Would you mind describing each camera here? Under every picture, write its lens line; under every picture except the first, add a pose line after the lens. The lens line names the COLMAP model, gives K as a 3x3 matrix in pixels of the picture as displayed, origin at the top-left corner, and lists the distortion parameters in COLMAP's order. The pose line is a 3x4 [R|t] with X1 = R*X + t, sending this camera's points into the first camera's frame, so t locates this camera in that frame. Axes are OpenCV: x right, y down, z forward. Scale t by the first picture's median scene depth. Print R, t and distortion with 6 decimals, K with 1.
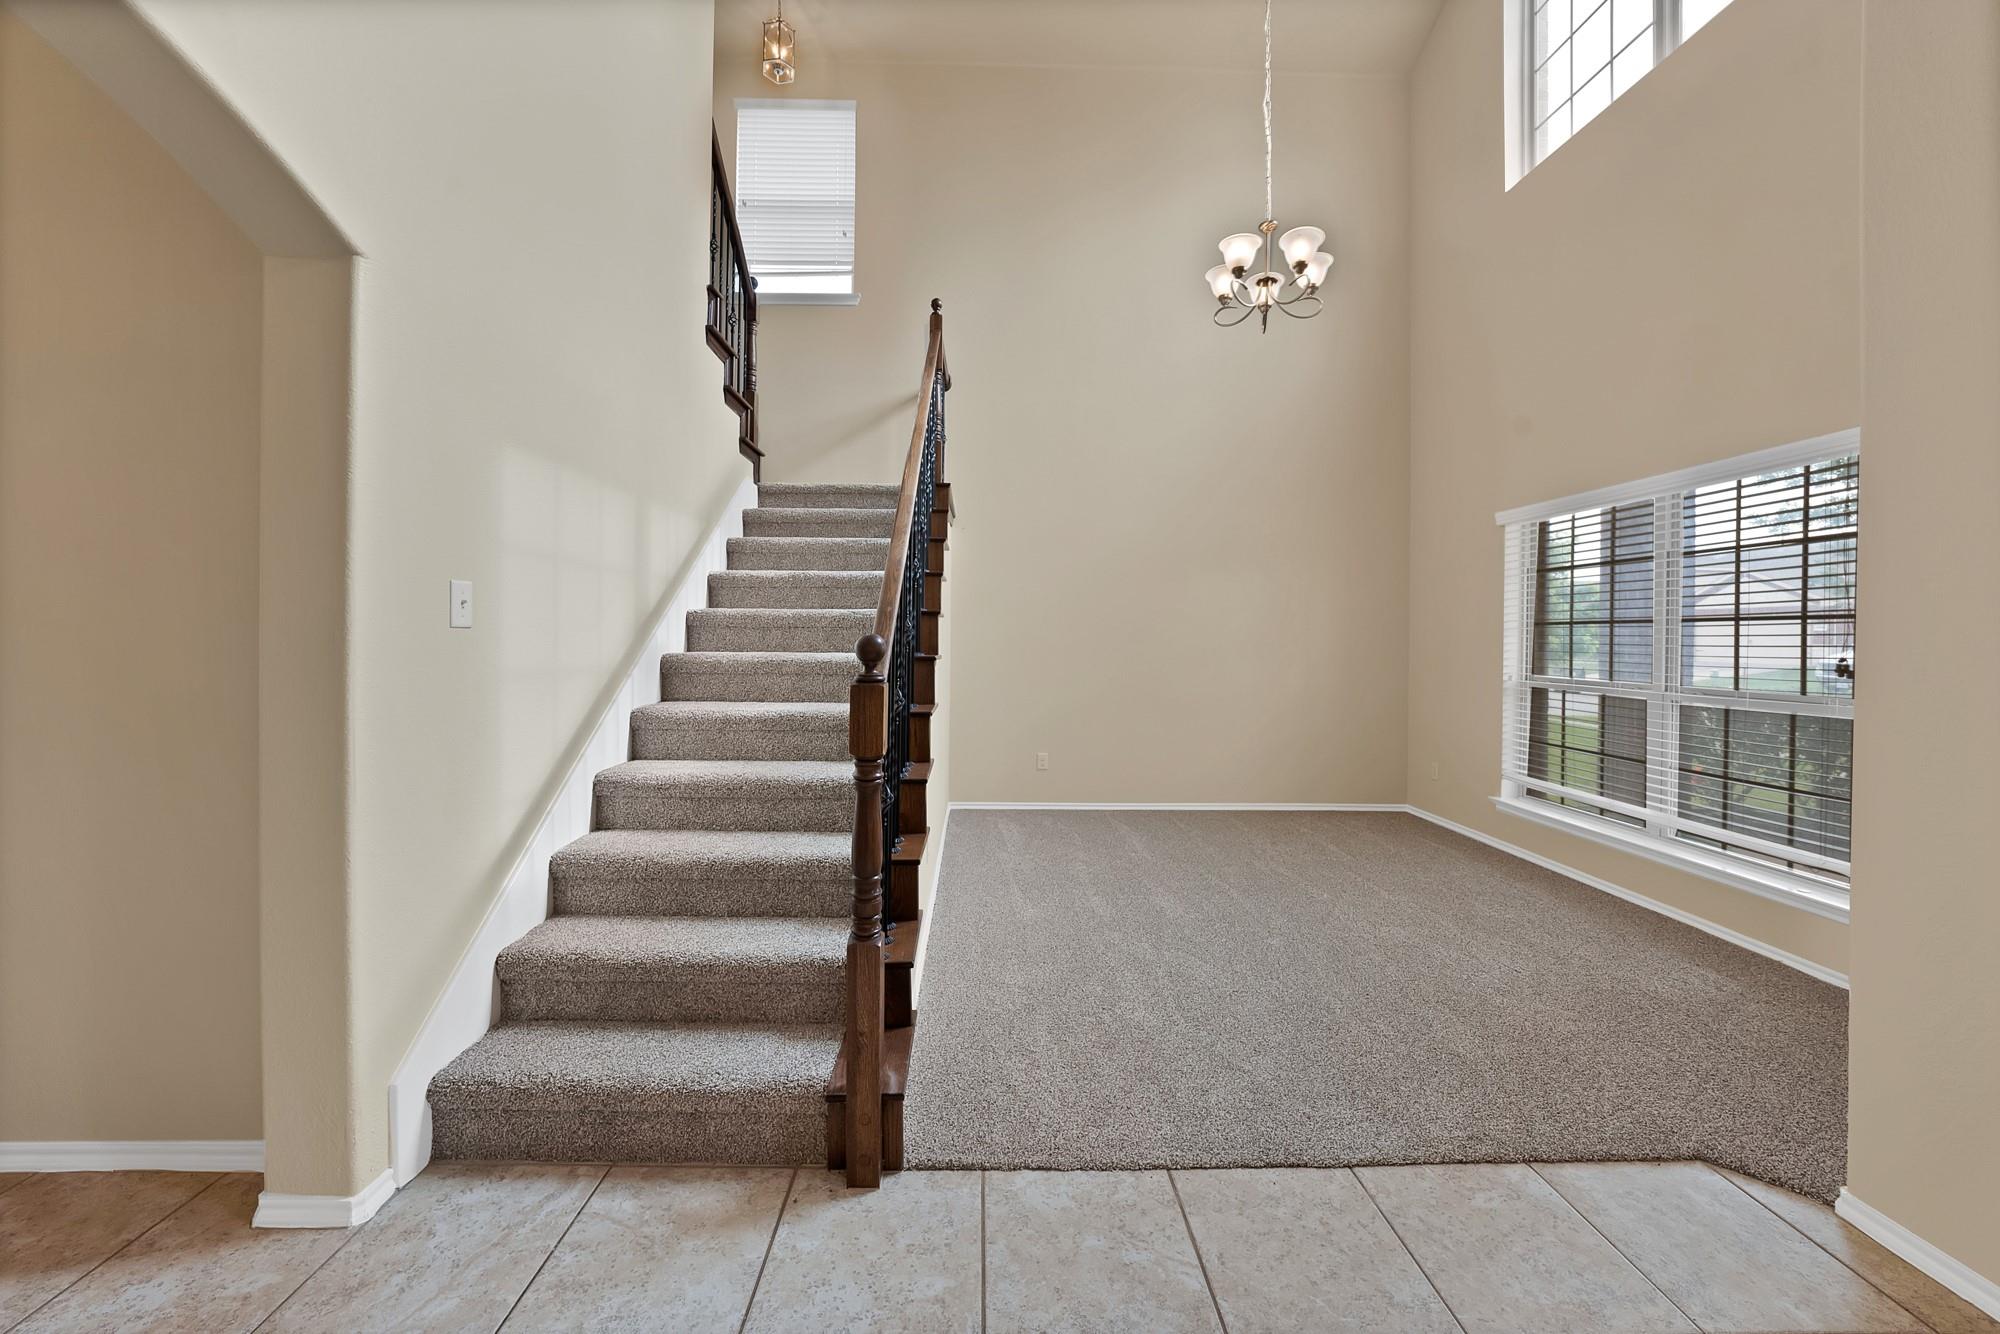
lens RADIAL K [[716.4, 0, 991.8], [0, 716.4, 640.1], [0, 0, 1]] dist [-0.023252, 0.004727]
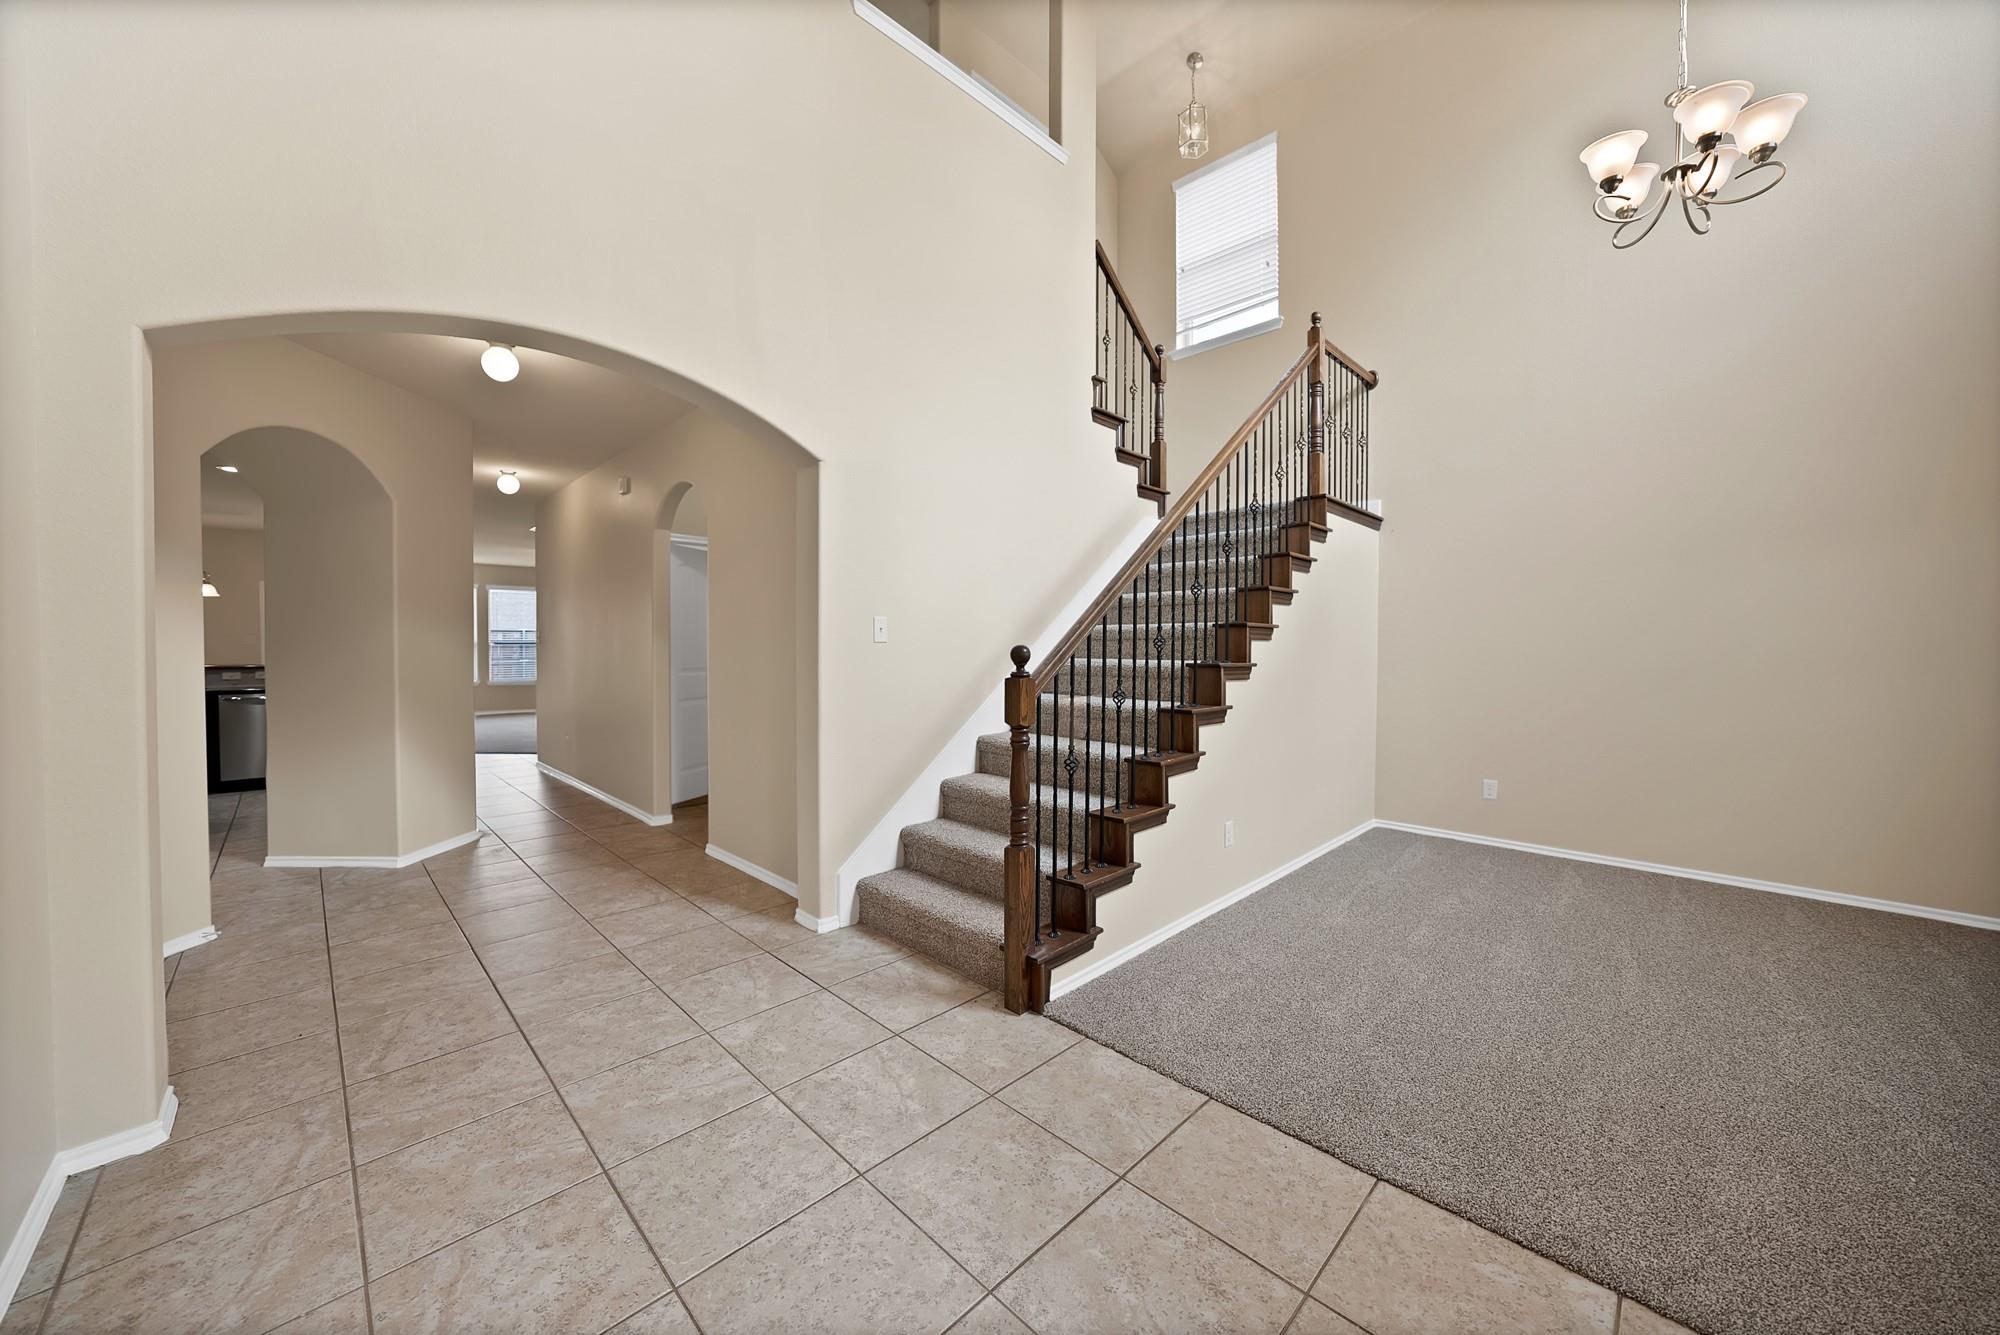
lens RADIAL K [[711.7, 0, 998.2], [0, 711.7, 658.9], [0, 0, 1]] dist [-0.014009, 0.000044]
pose [[0.699059, 0.008291, -0.715016, 0.814474], [-0.000288, 0.999936, 0.011312, 0.003926], [0.715064, -0.007702, 0.699017, -0.068574]]
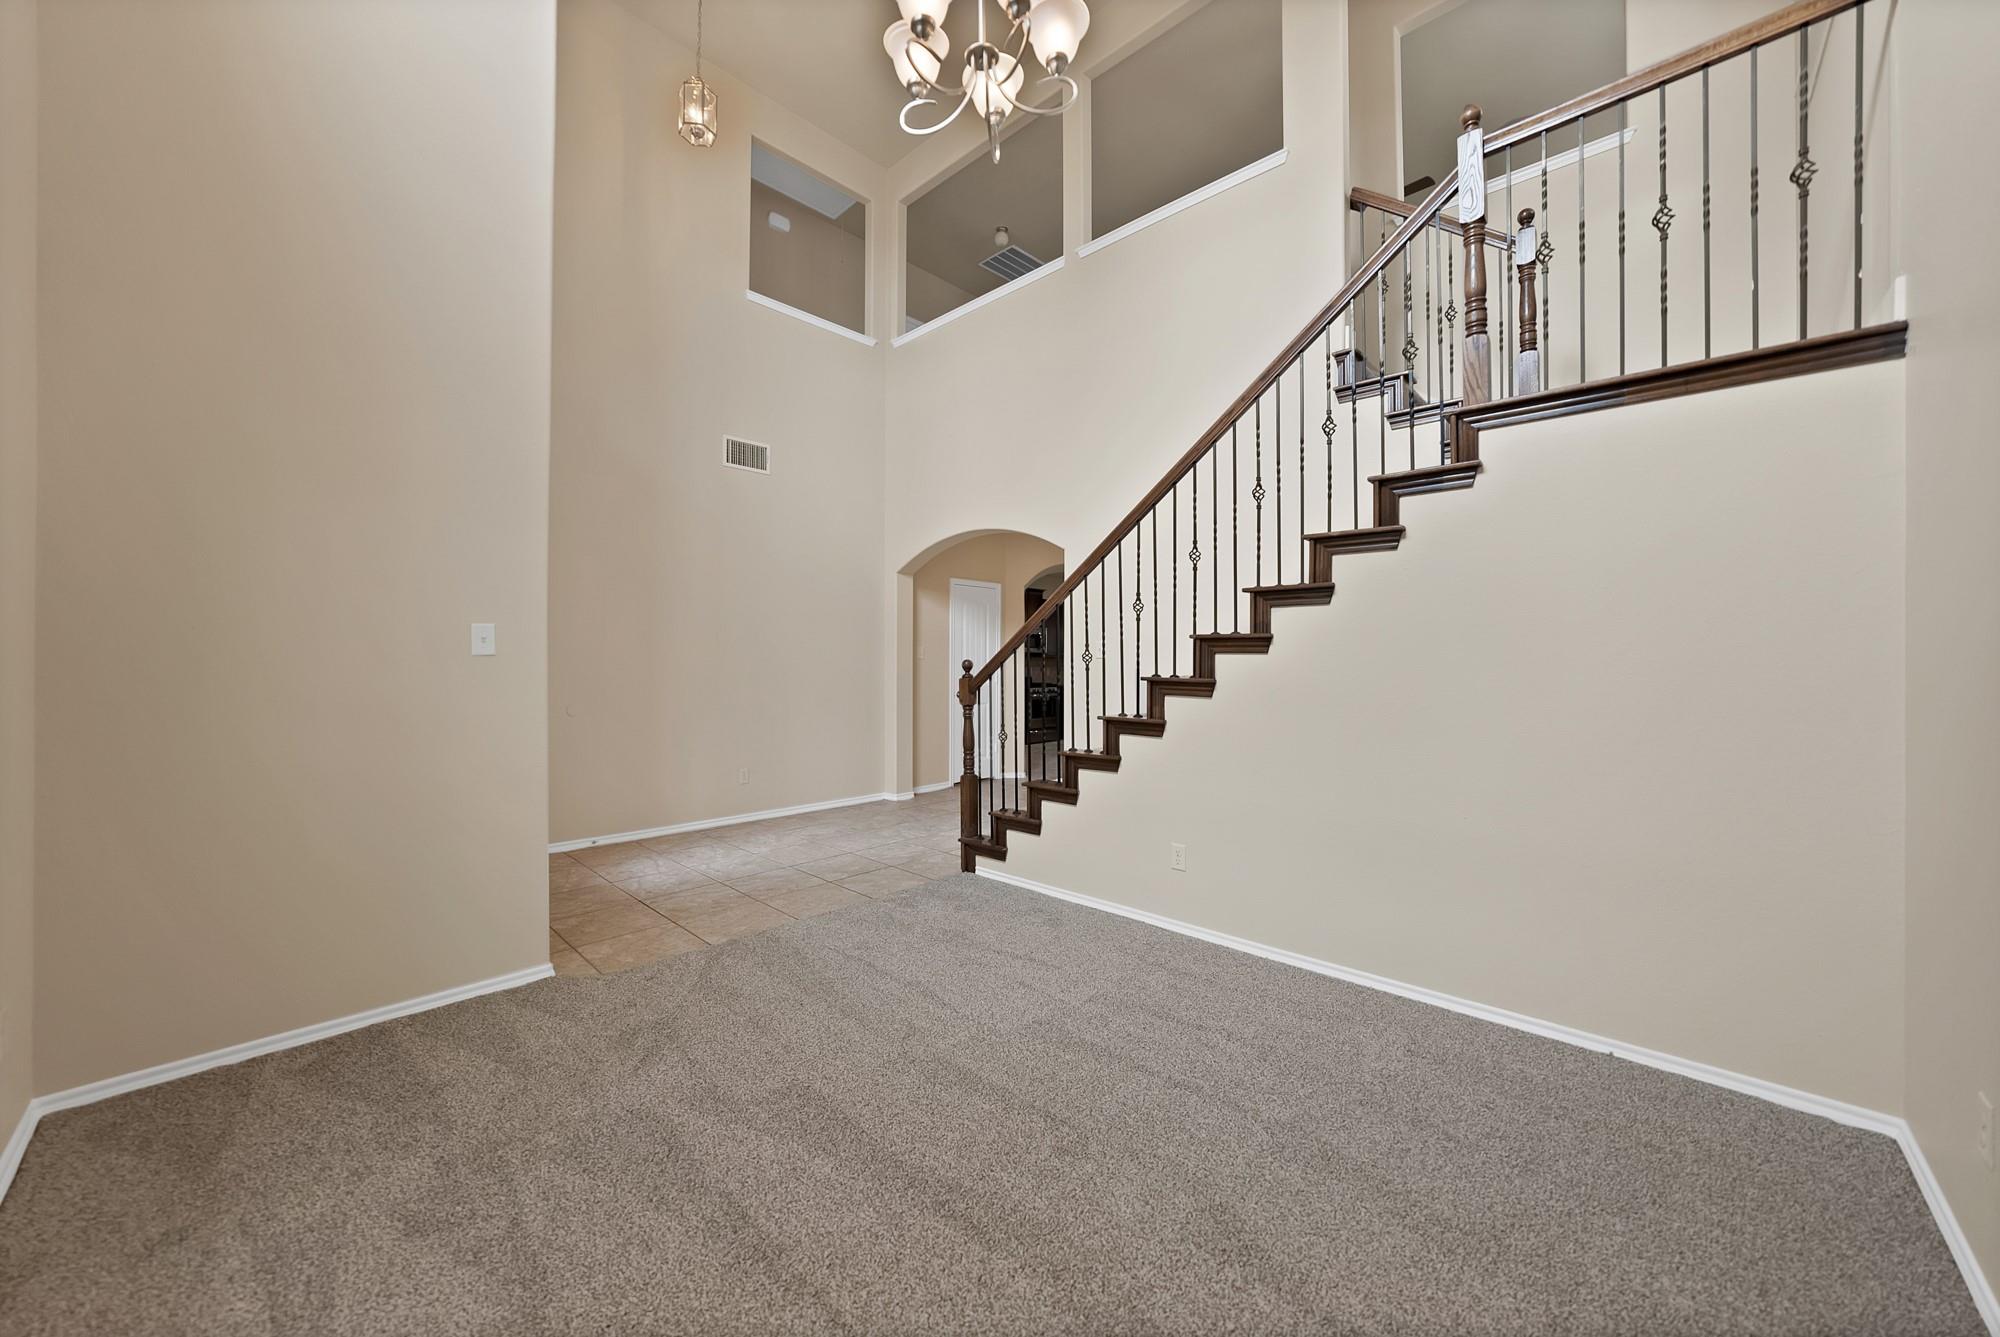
lens RADIAL K [[711.7, 0, 998.2], [0, 711.7, 659.9], [0, 0, 1]] dist [-0.014009, 0.000044]
pose [[-0.693832, -0.011142, -0.720050, 1.565663], [-0.011282, 0.999926, -0.004601, 0.002744], [0.720048, 0.004931, -0.693907, 2.808486]]
